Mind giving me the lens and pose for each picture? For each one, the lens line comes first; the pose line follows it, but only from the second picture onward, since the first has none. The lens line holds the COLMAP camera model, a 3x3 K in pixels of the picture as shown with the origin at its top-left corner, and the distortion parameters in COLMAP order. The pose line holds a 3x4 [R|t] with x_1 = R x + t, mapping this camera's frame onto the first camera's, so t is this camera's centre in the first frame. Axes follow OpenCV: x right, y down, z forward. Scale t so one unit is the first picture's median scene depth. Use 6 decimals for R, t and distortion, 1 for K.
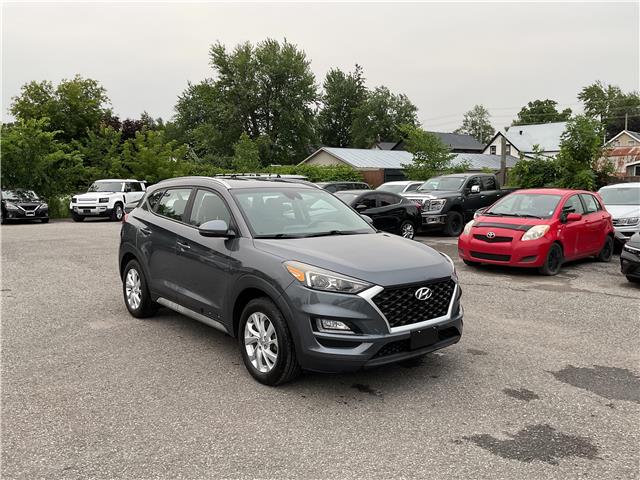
lens RADIAL K [[527.4, 0, 319.9], [0, 527.4, 235.4], [0, 0, 1]] dist [0.056338, -0.119731]
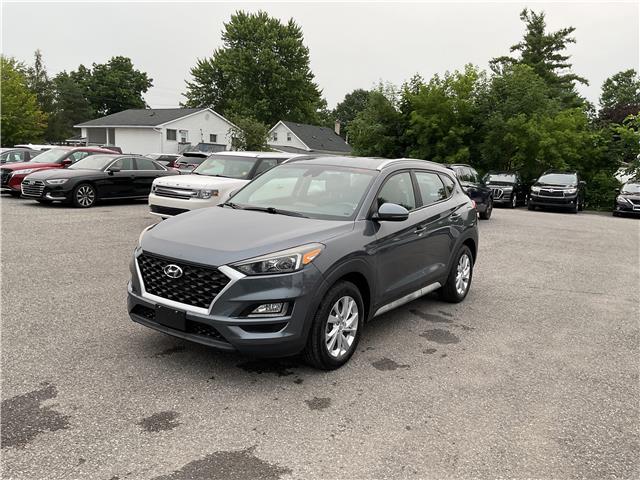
lens RADIAL K [[527.4, 0, 317.9], [0, 527.4, 241.7], [0, 0, 1]] dist [0.056338, -0.119731]
pose [[0.271060, 0.149187, -0.950931, 0.195354], [-0.133944, 0.984151, 0.116218, -0.014208], [0.953198, 0.095869, 0.286746, 0.165630]]
